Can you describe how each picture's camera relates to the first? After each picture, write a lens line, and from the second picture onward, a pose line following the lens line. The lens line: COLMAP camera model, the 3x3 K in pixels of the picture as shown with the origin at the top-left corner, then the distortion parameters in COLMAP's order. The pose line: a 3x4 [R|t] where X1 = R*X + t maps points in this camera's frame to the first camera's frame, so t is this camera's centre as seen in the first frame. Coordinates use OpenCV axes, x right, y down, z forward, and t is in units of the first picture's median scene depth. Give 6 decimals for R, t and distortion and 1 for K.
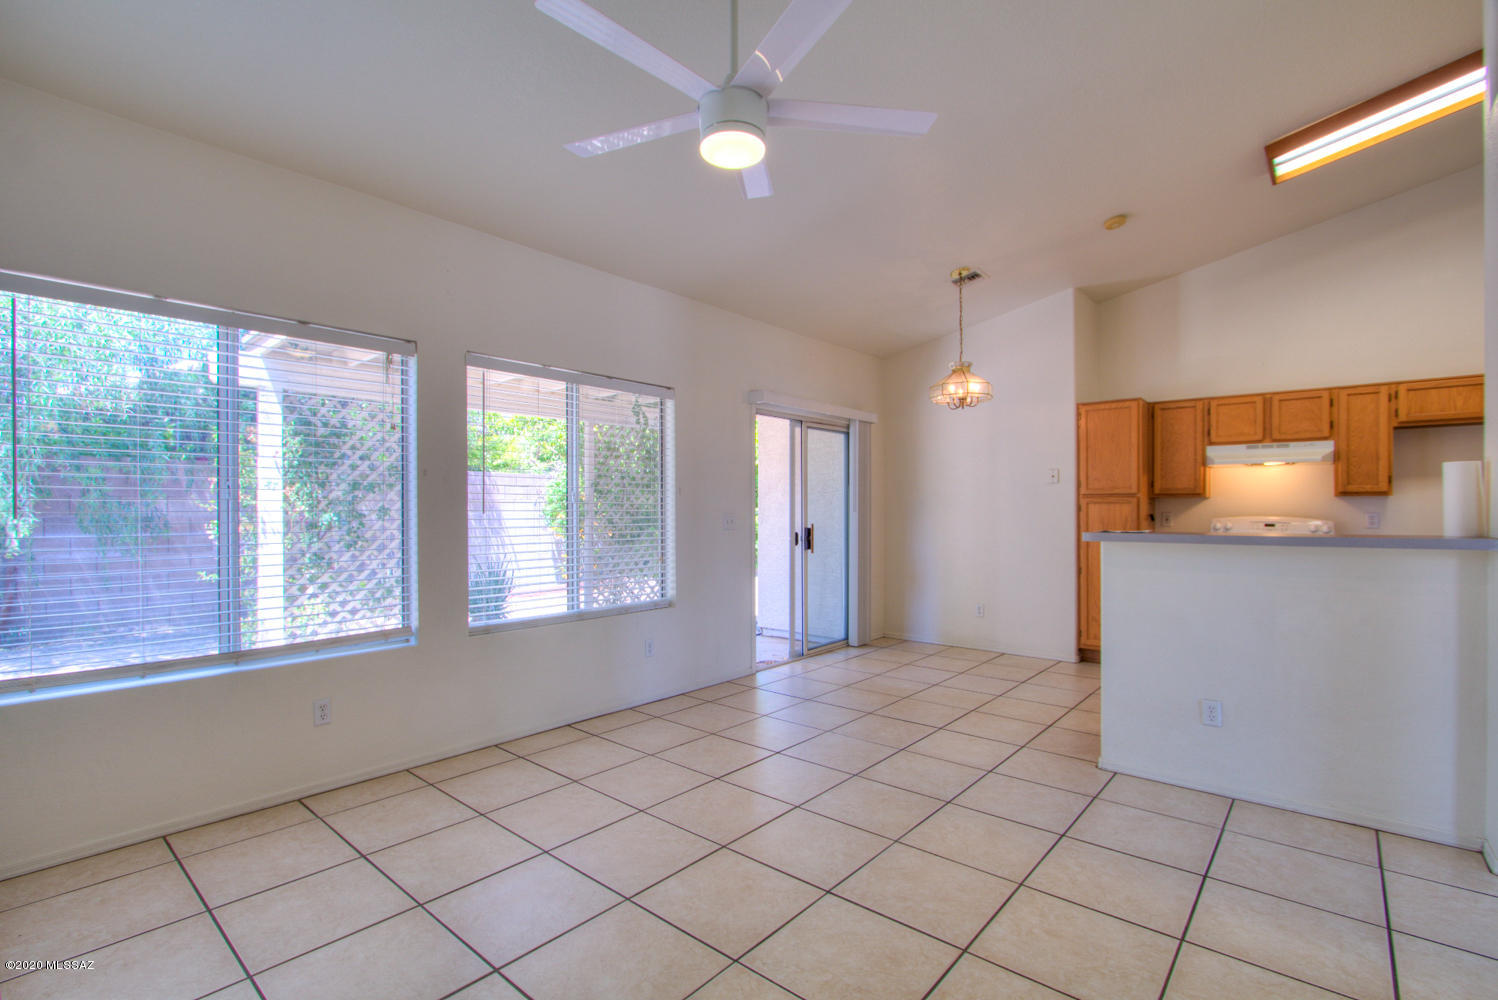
lens RADIAL K [[687.1, 0, 740.5], [0, 687.1, 506.9], [0, 0, 1]] dist [-0.018986, 0.003068]
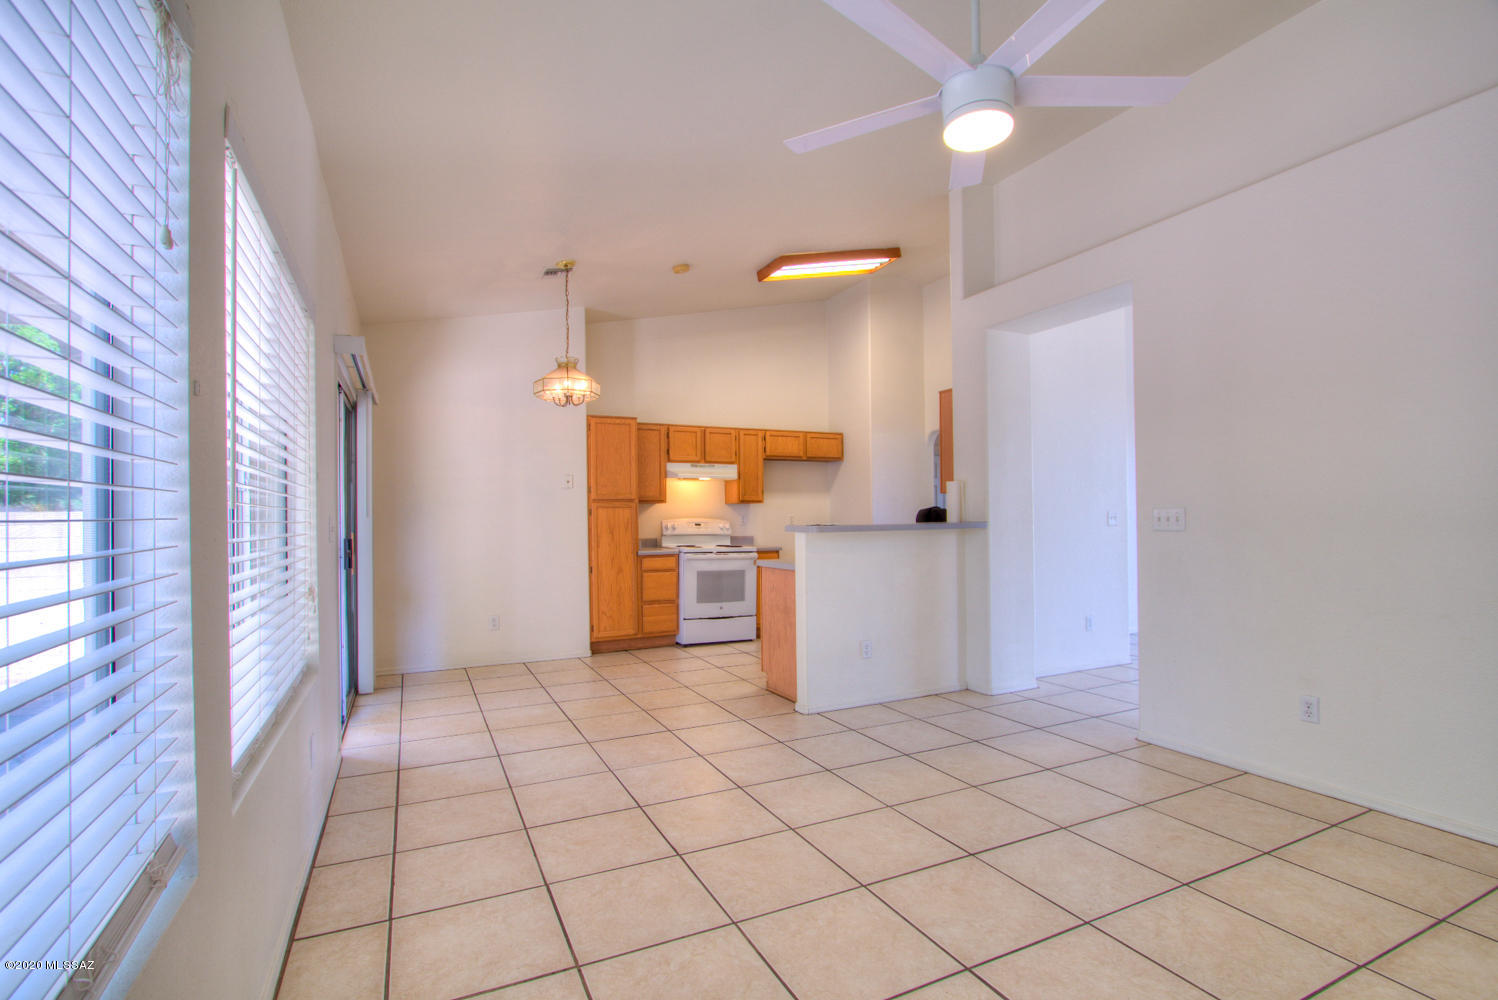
lens RADIAL K [[687.1, 0, 731.4], [0, 687.1, 509.7], [0, 0, 1]] dist [-0.018986, 0.003068]
pose [[0.411140, 0.005748, 0.911554, -0.448330], [0.007300, 0.999927, -0.009597, 0.011330], [-0.911543, 0.010600, 0.411068, 0.396403]]
